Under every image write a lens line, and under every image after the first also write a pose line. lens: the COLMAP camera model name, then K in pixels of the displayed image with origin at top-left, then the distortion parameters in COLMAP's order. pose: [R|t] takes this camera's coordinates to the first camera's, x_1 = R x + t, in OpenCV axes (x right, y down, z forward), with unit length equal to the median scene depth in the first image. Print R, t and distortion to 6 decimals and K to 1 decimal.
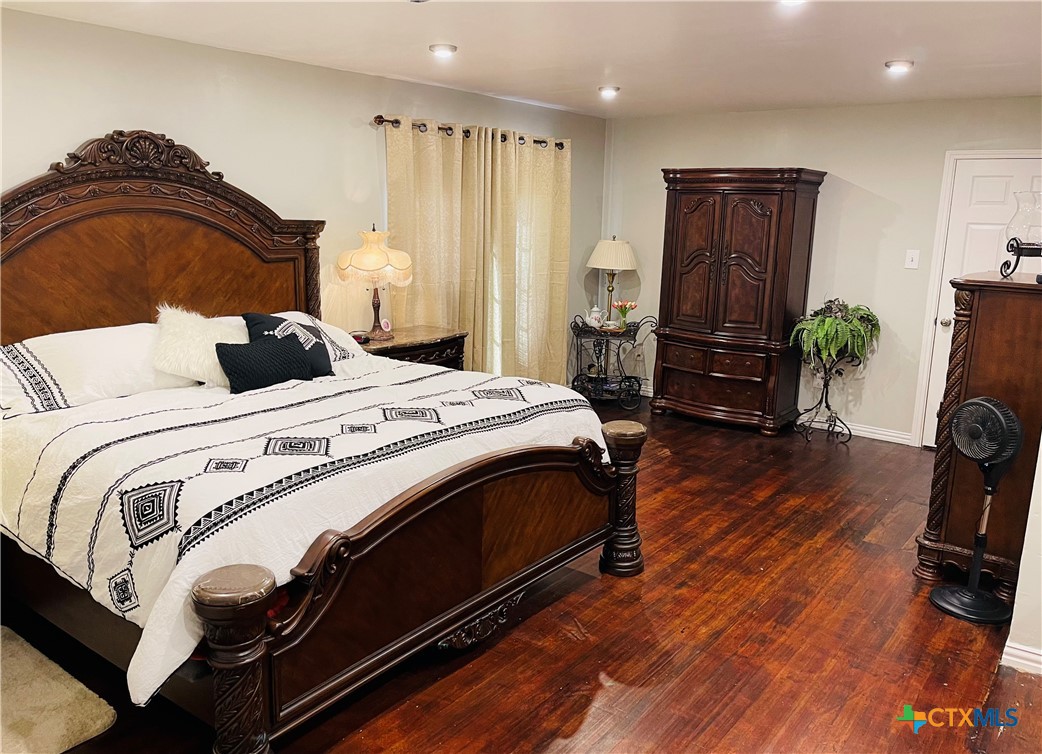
lens RADIAL K [[802.2, 0, 526.7], [0, 802.2, 375.0], [0, 0, 1]] dist [0.041644, -0.028431]
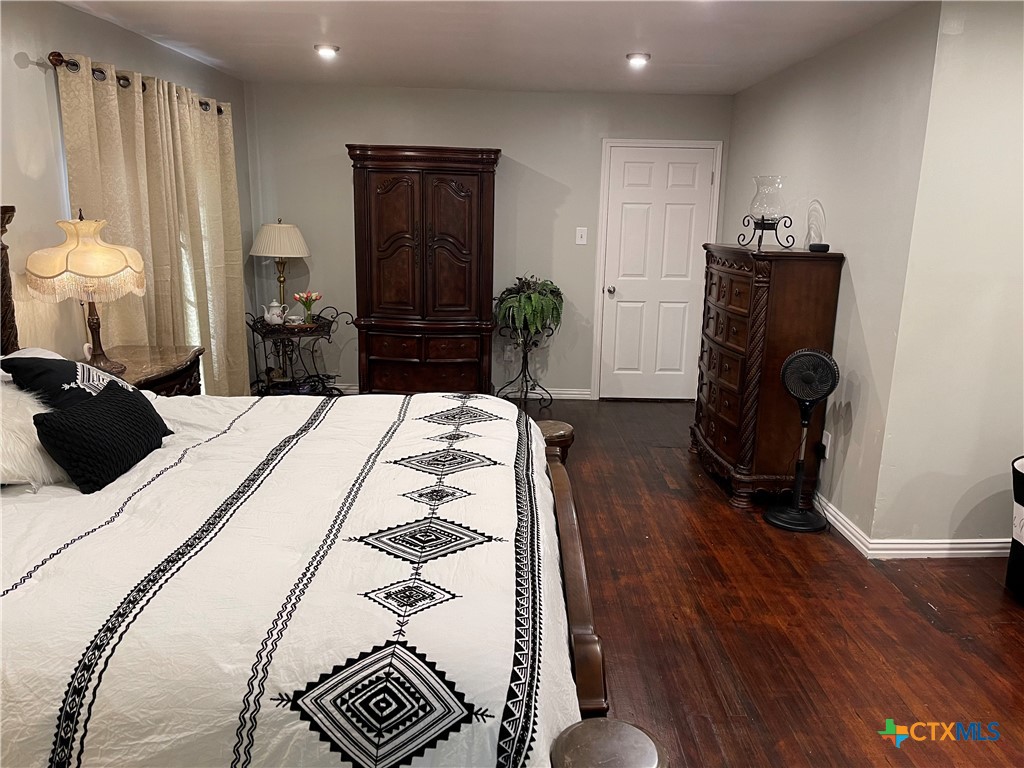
lens RADIAL K [[783.0, 0, 518.0], [0, 783.0, 389.0], [0, 0, 1]] dist [0.046569, -0.050121]
pose [[0.783268, -0.153391, 0.602464, -0.353153], [0.124721, 0.988153, 0.089439, -0.051793], [-0.609045, 0.005085, 0.793119, 0.240953]]
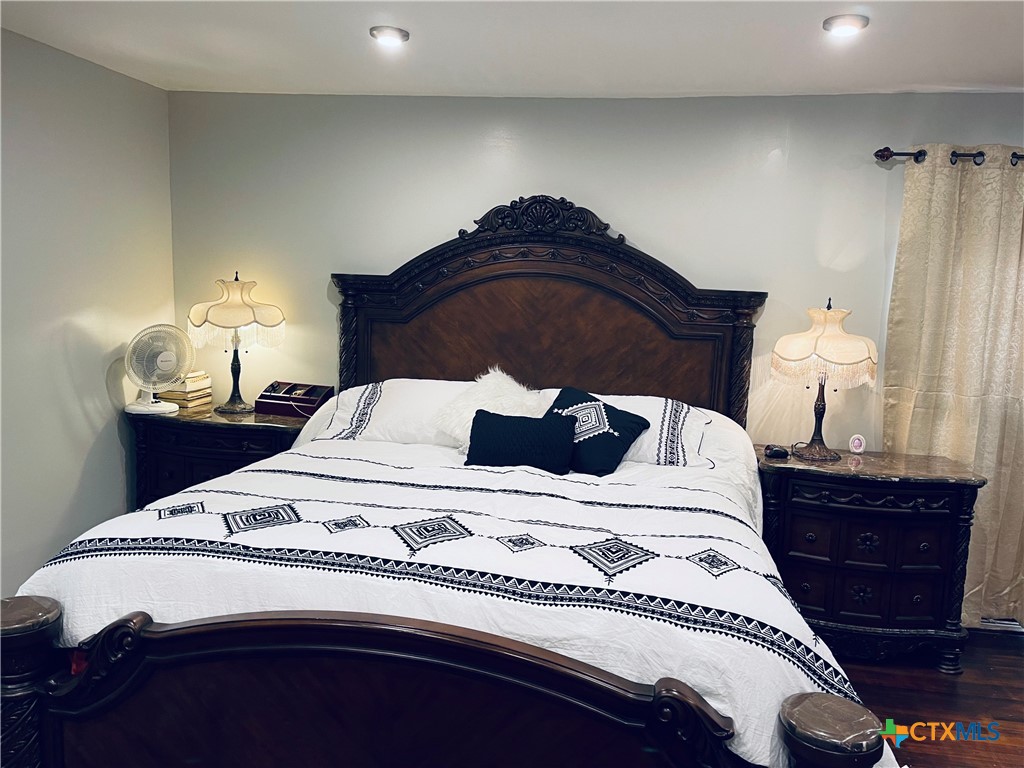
lens RADIAL K [[783.0, 0, 512.6], [0, 783.0, 393.6], [0, 0, 1]] dist [0.046569, -0.050121]
pose [[0.450556, 0.126510, -0.883739, 0.332518], [-0.208608, 0.977423, 0.033567, -0.074387], [0.868033, 0.169231, 0.466775, 0.470930]]
